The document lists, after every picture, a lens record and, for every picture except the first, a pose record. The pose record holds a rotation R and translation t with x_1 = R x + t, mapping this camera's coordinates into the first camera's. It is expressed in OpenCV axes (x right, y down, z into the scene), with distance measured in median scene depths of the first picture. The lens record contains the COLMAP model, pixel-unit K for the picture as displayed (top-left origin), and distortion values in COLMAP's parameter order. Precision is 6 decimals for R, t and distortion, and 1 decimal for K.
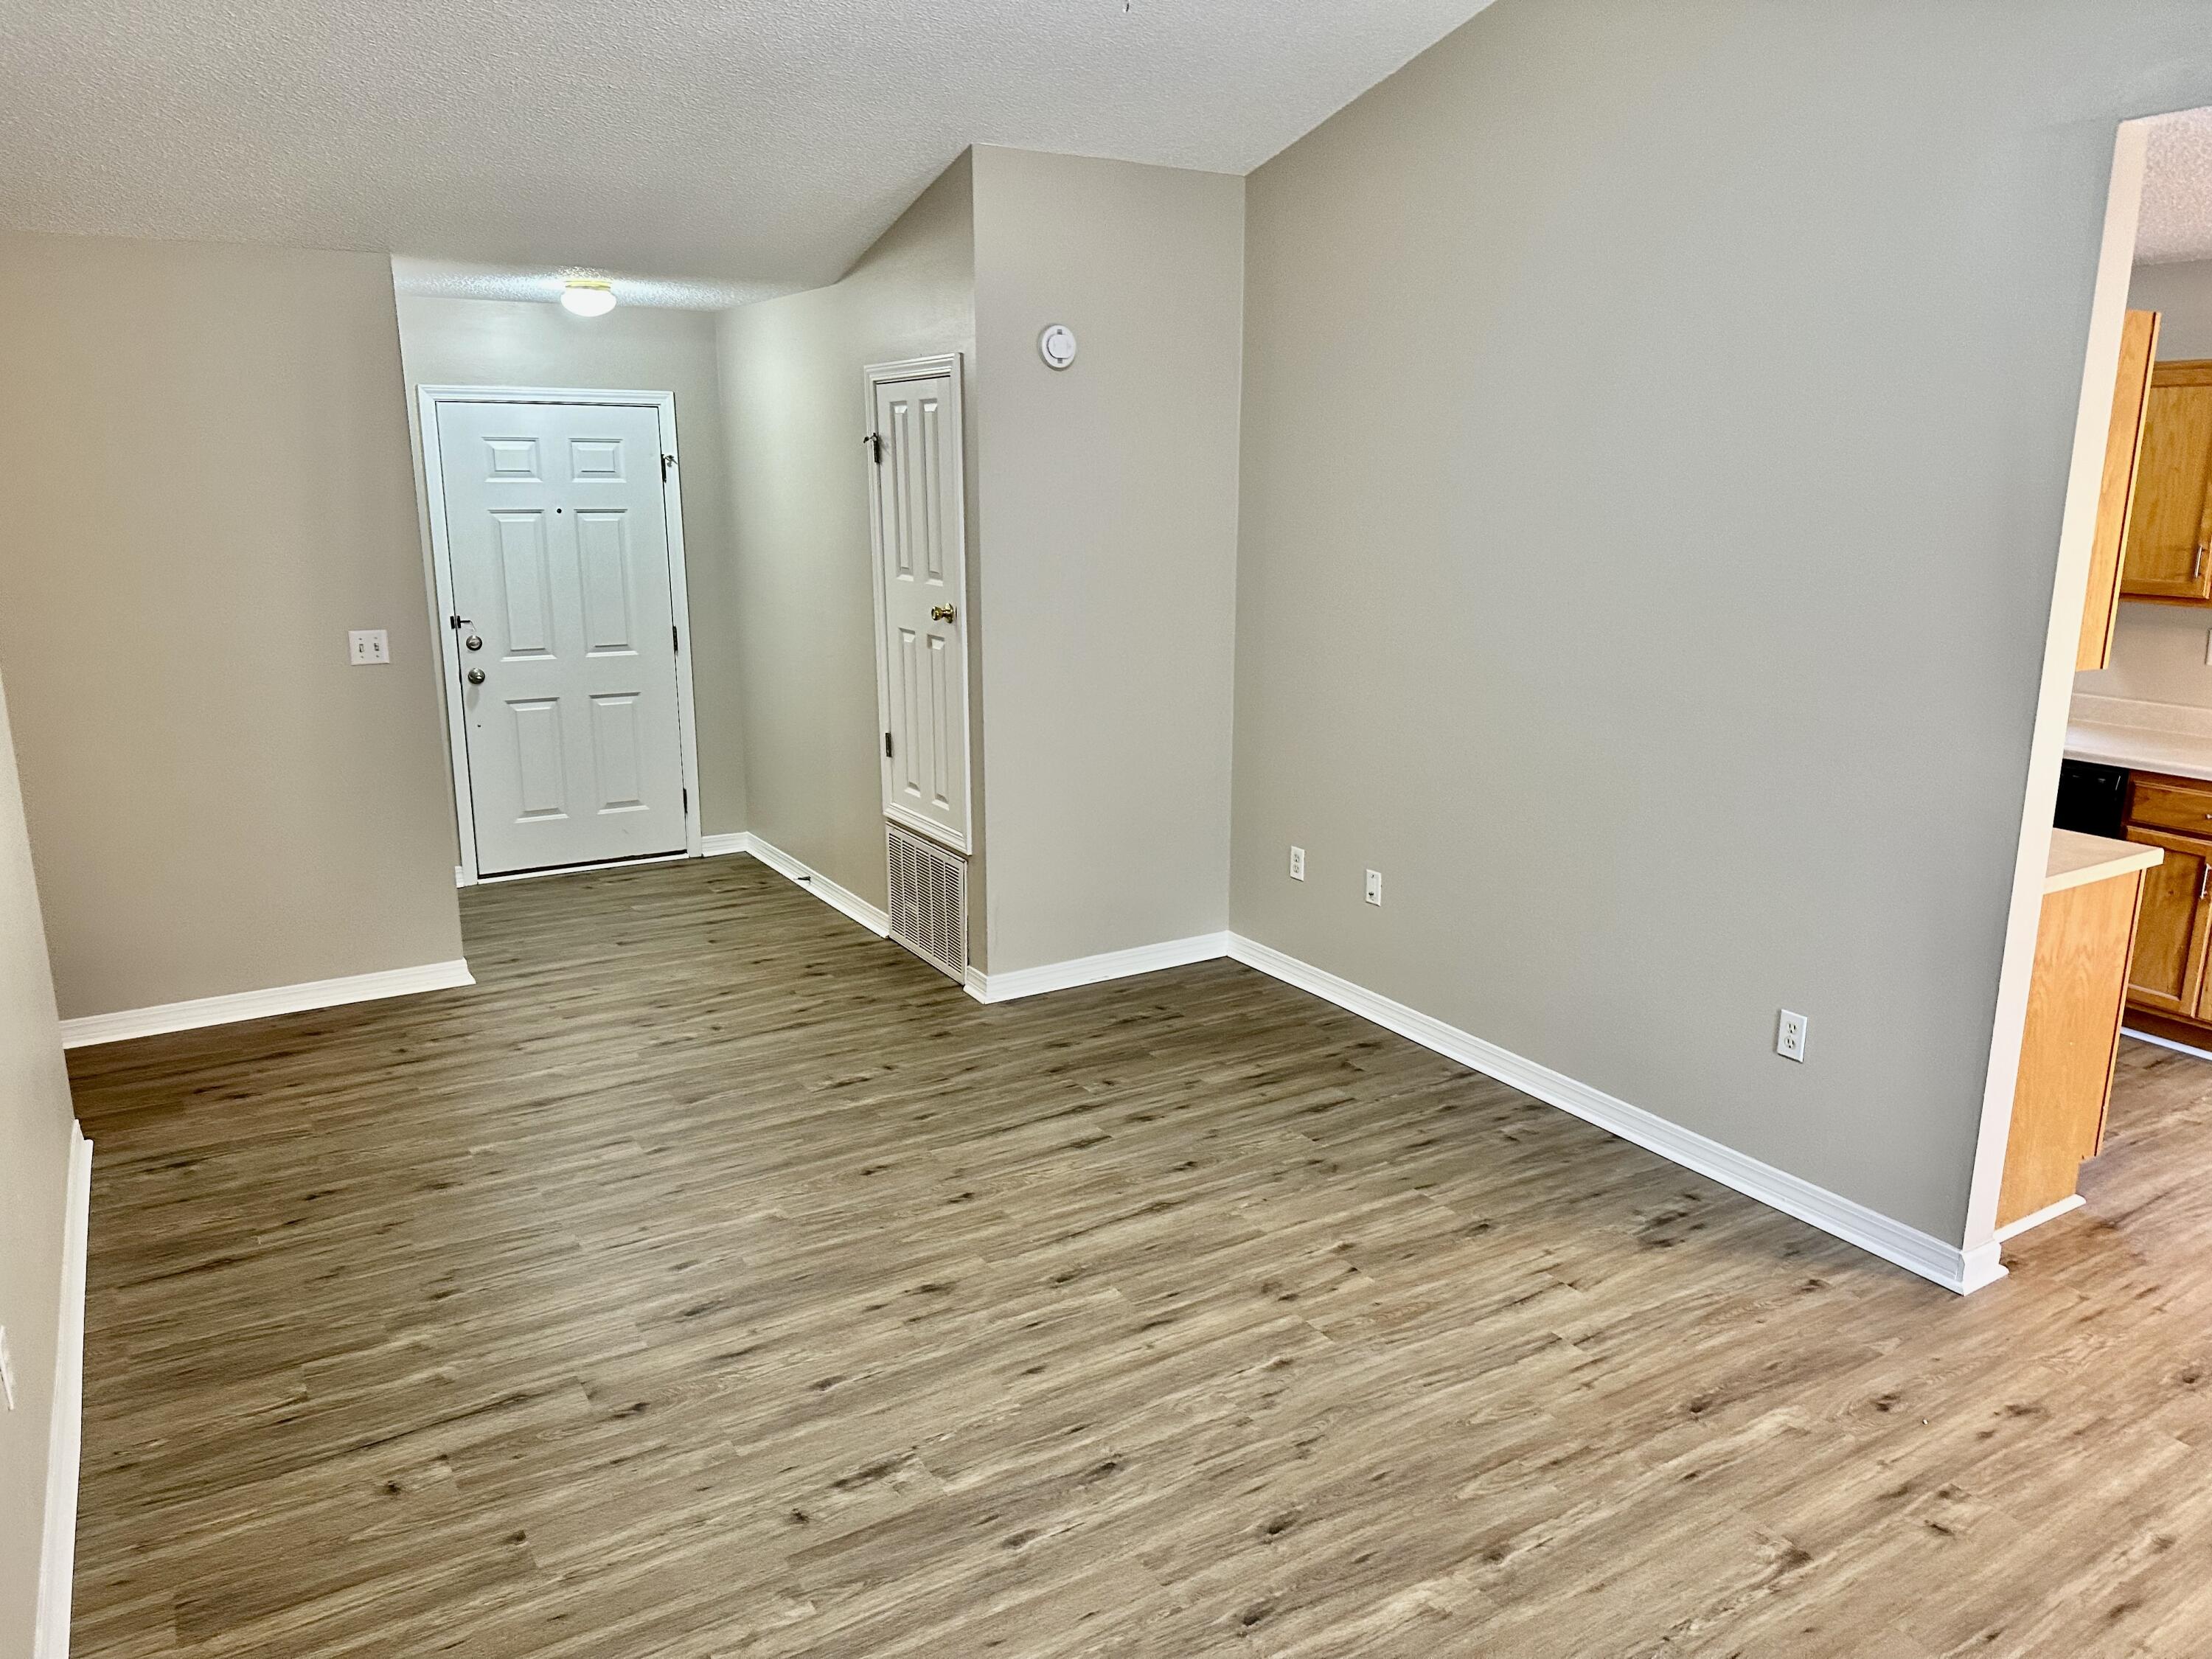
lens RADIAL K [[1540.7, 0, 1103.0], [0, 1540.7, 808.8], [0, 0, 1]] dist [0.073227, -0.096747]
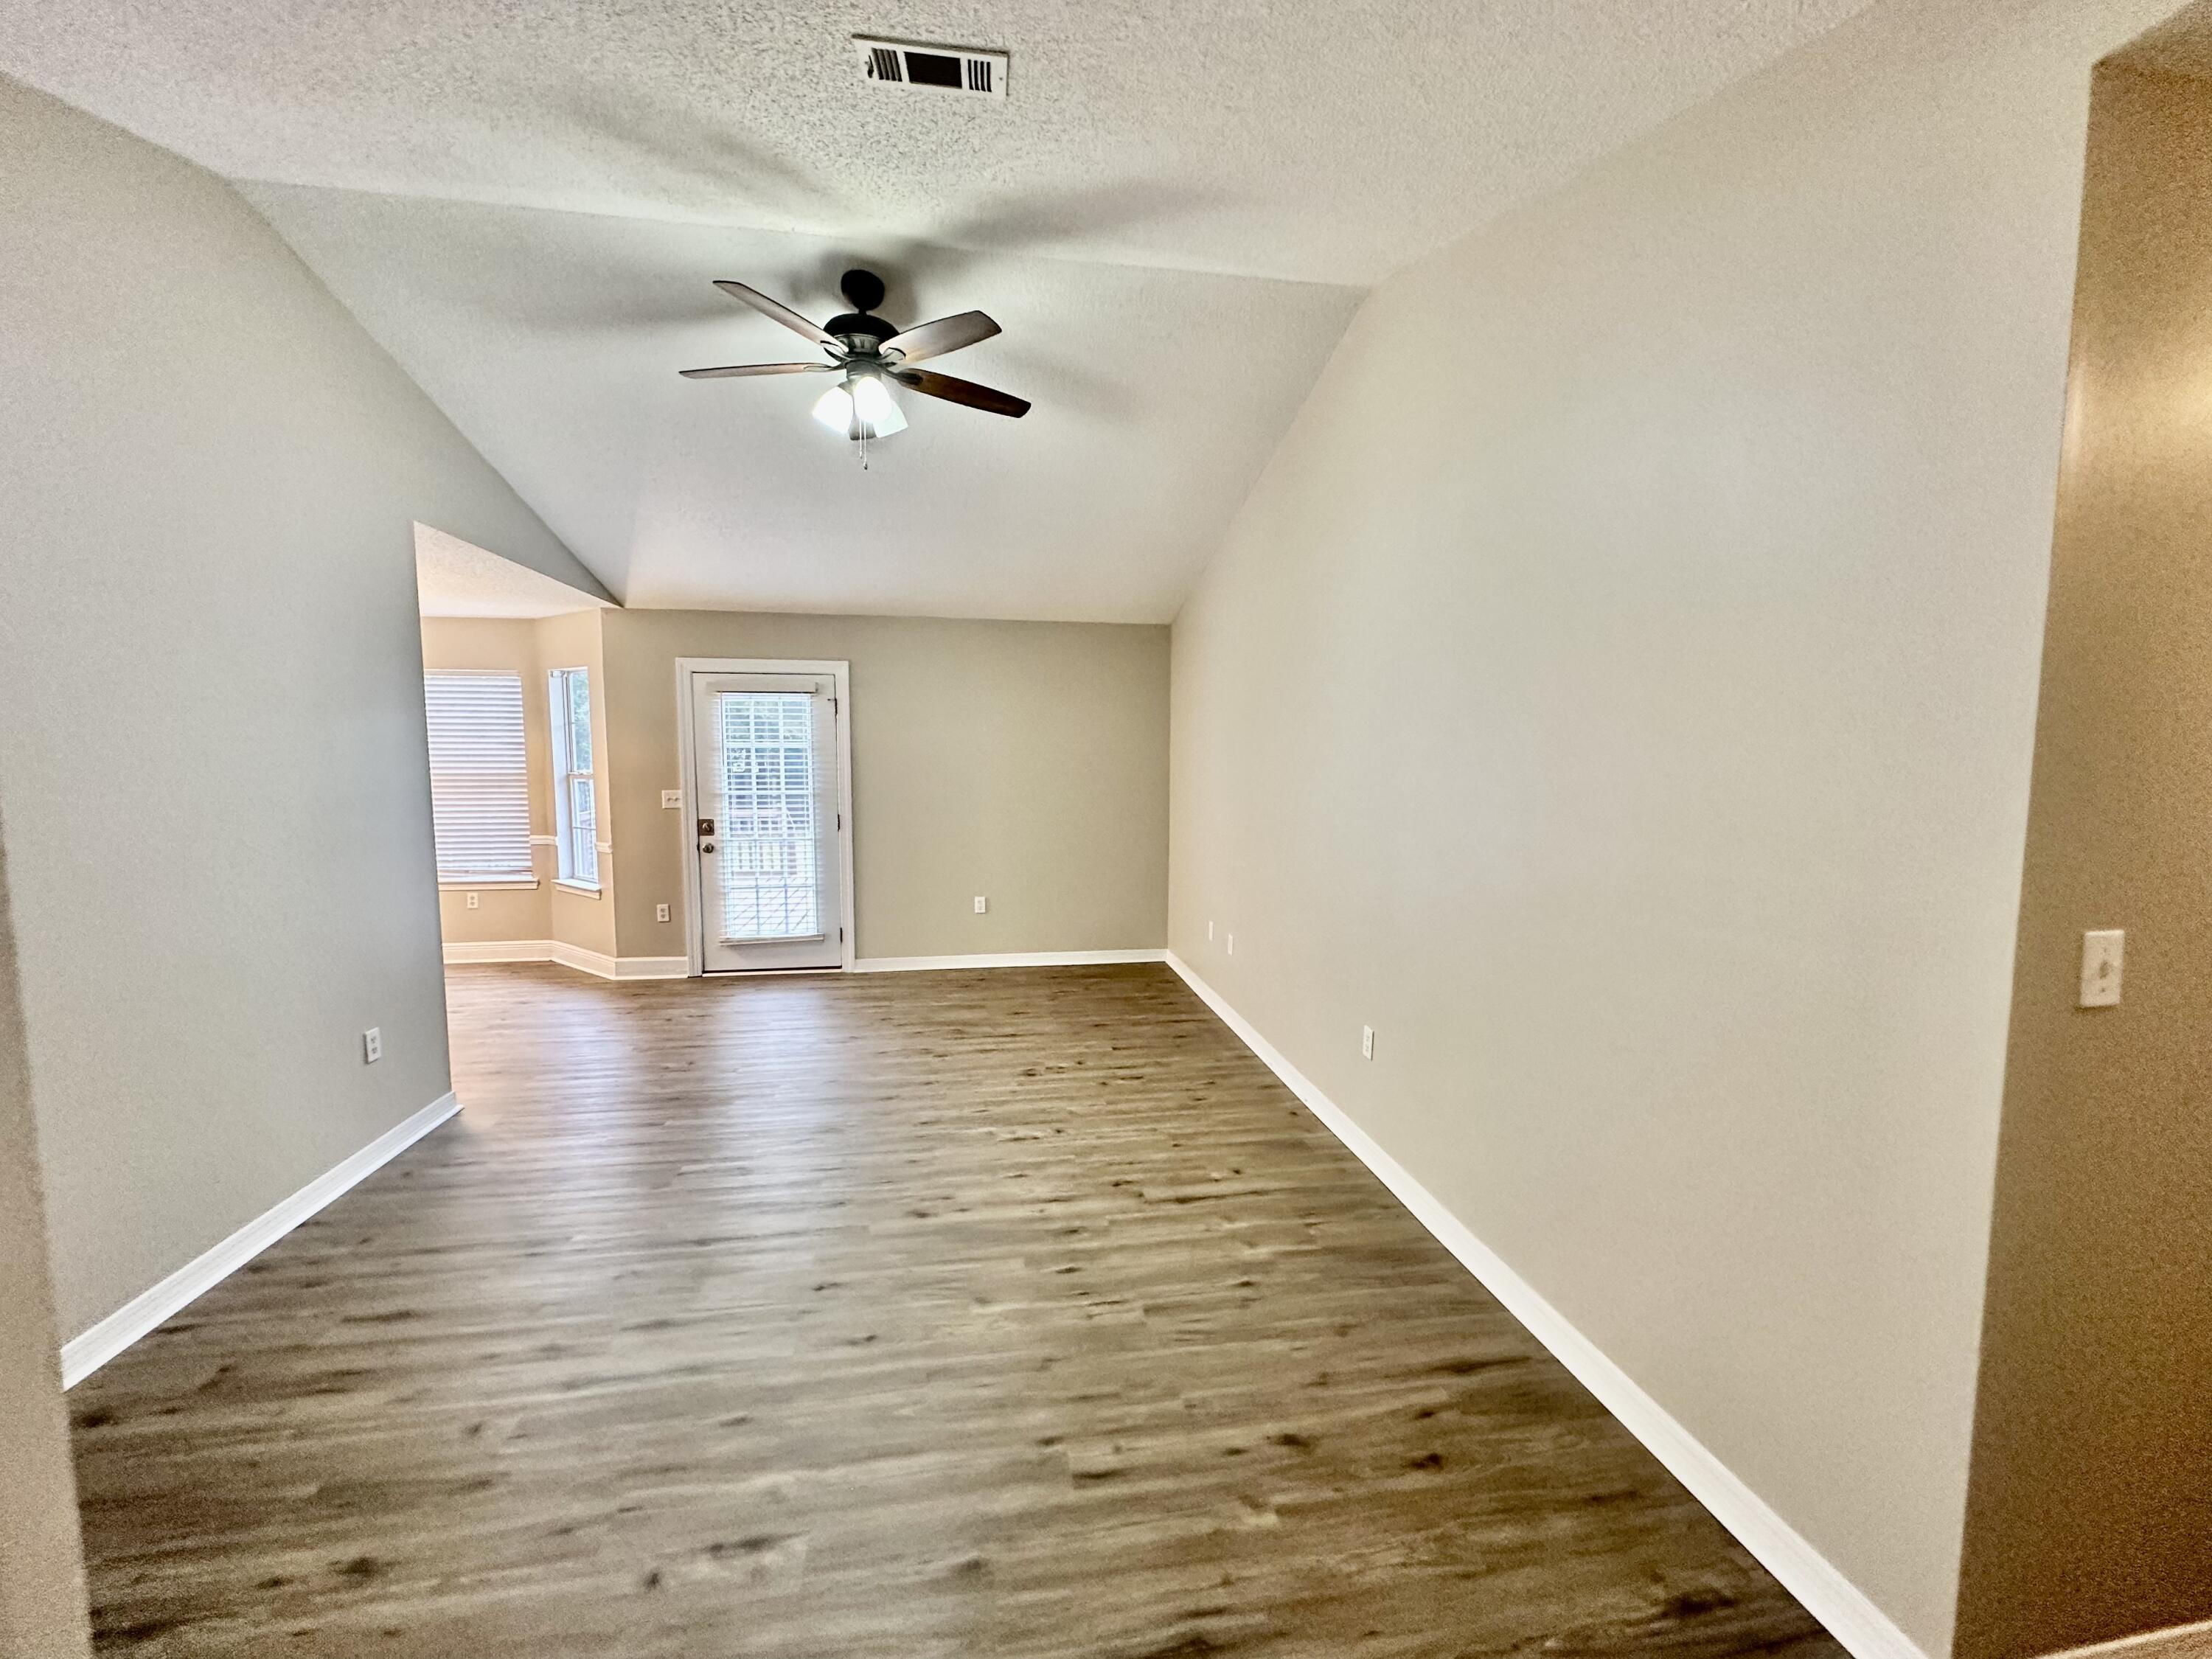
lens RADIAL K [[878.8, 0, 1113.8], [0, 878.8, 824.9], [0, 0, 1]] dist [-0.001788, 0.000499]
pose [[-0.931560, -0.034182, 0.361976, -0.587758], [0.076714, 0.954680, 0.287579, -0.276325], [-0.355401, 0.295666, -0.886720, 1.615178]]
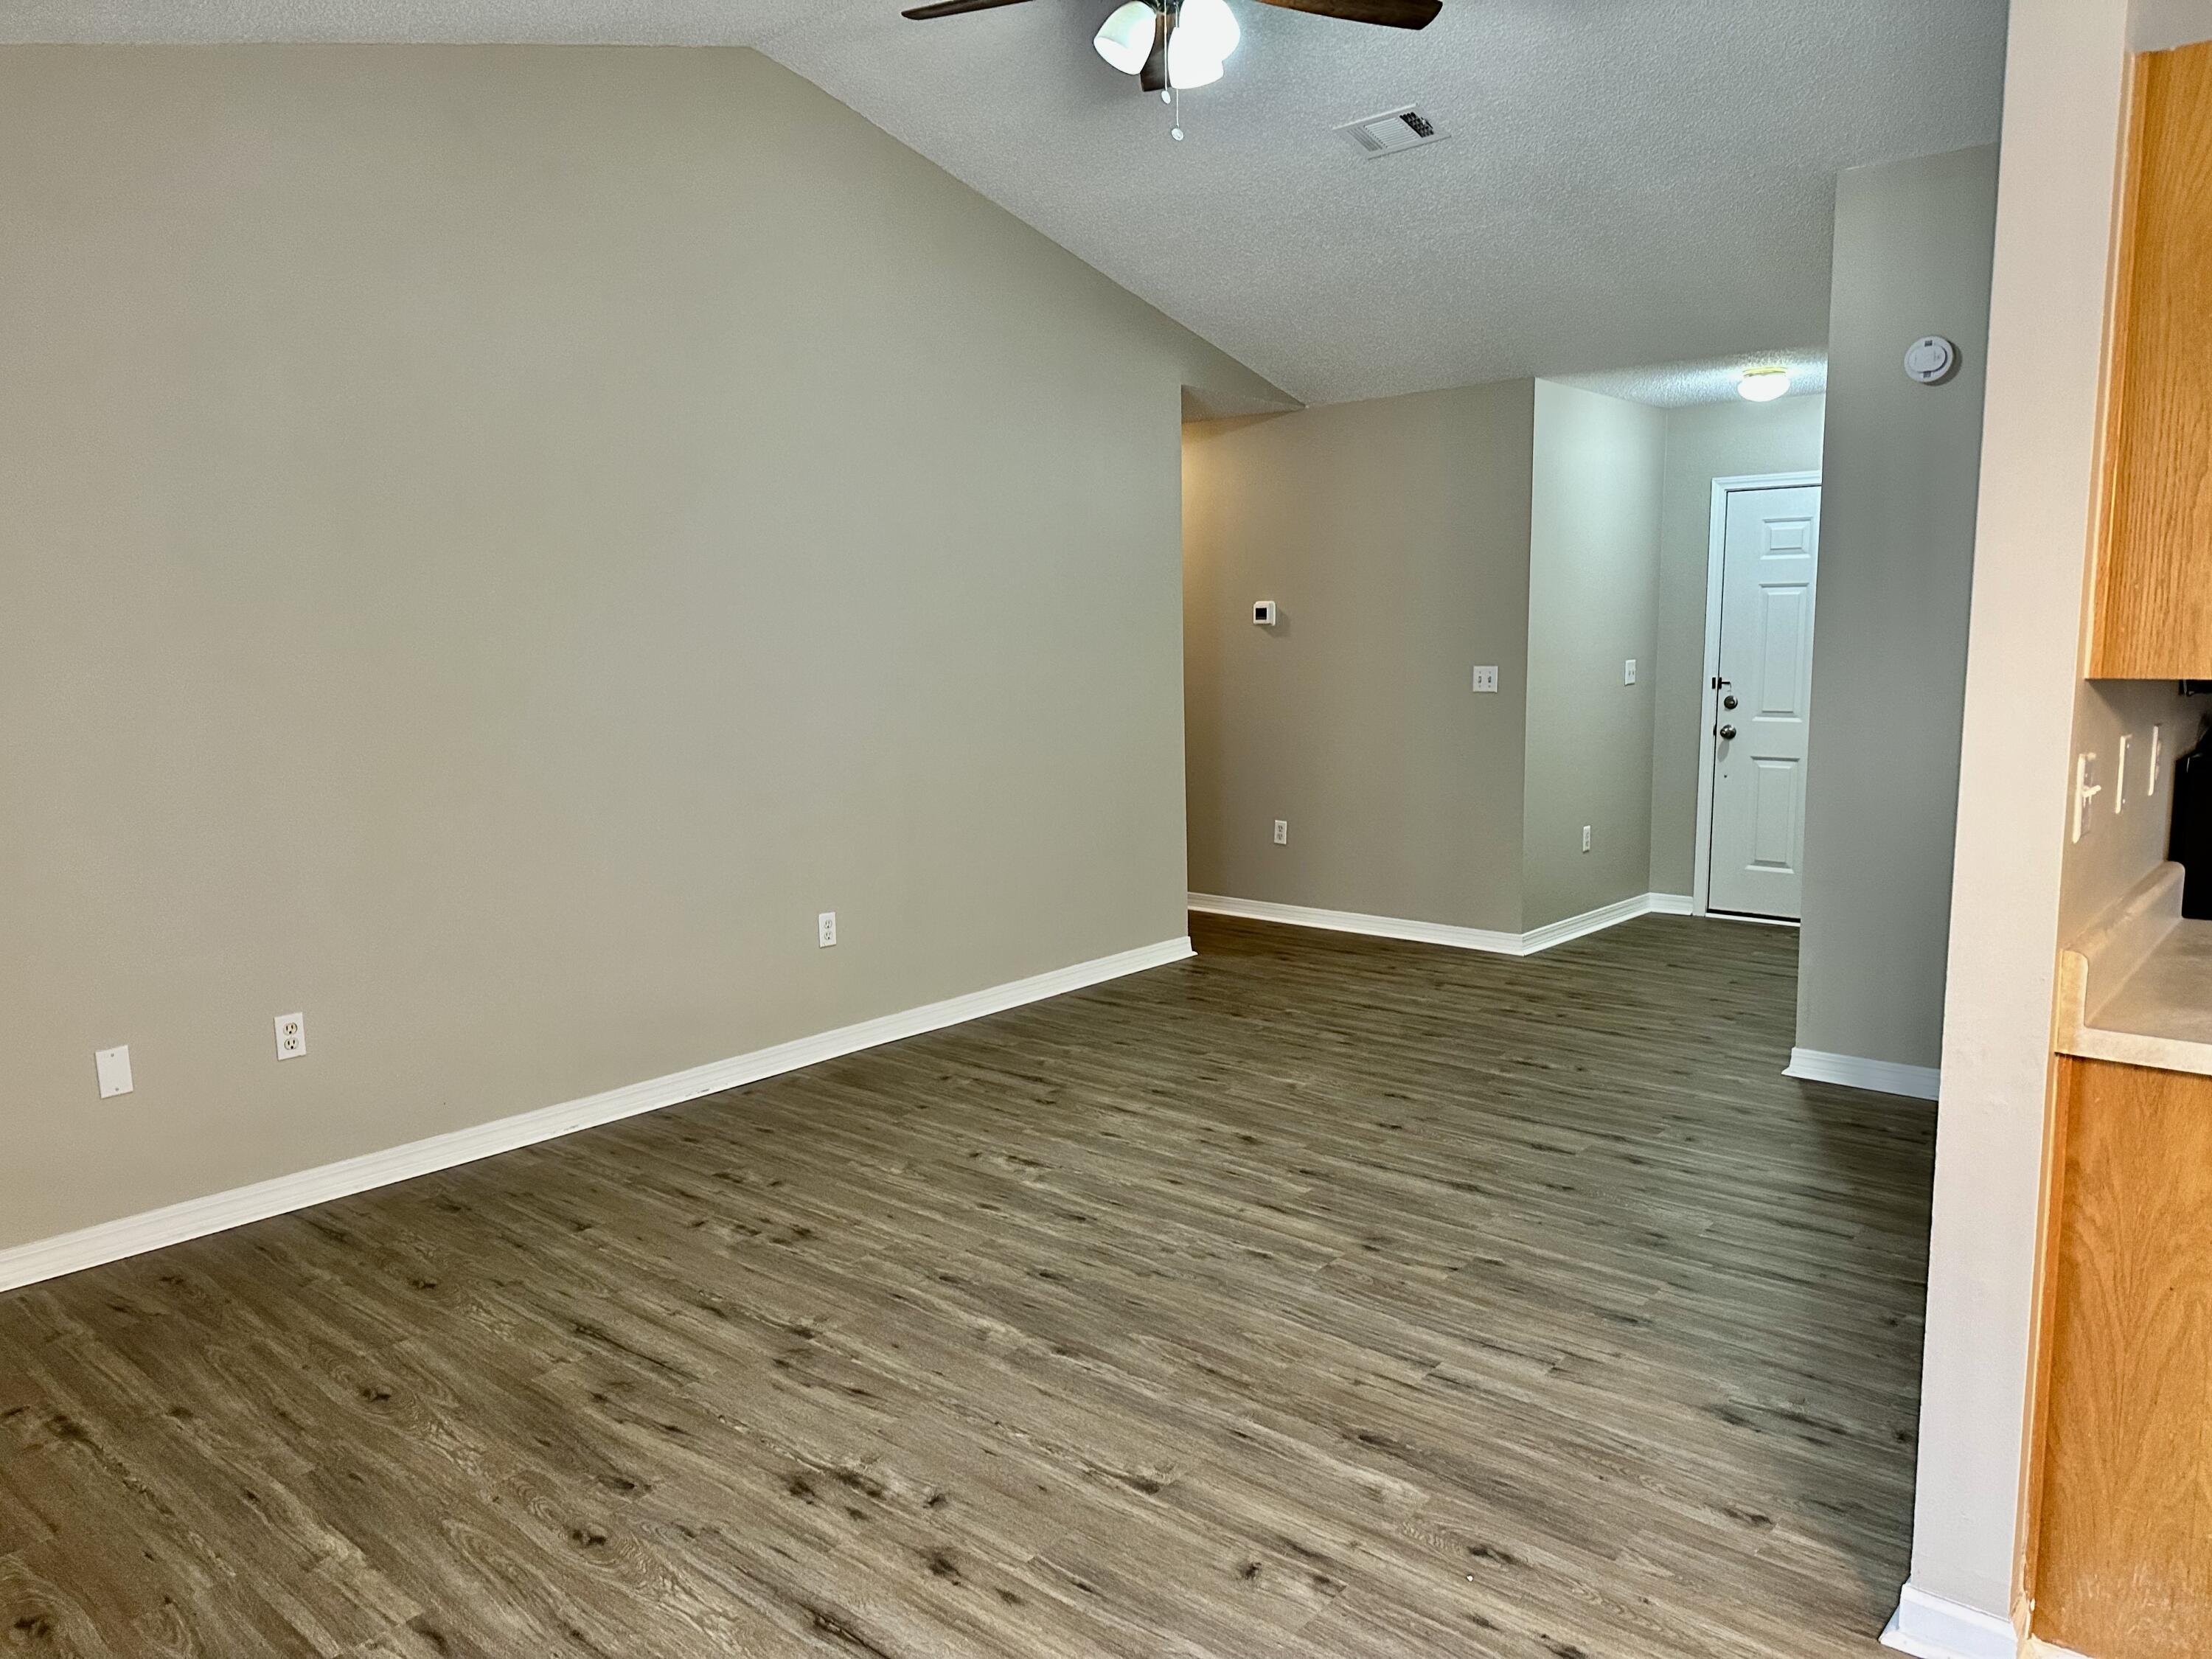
lens RADIAL K [[1540.7, 0, 1106.9], [0, 1540.7, 825.5], [0, 0, 1]] dist [0.073227, -0.096747]
pose [[0.308359, 0.116269, -0.944138, 1.042944], [-0.197657, 0.978672, 0.055966, 0.012935], [0.930509, 0.169358, 0.324763, 0.457317]]
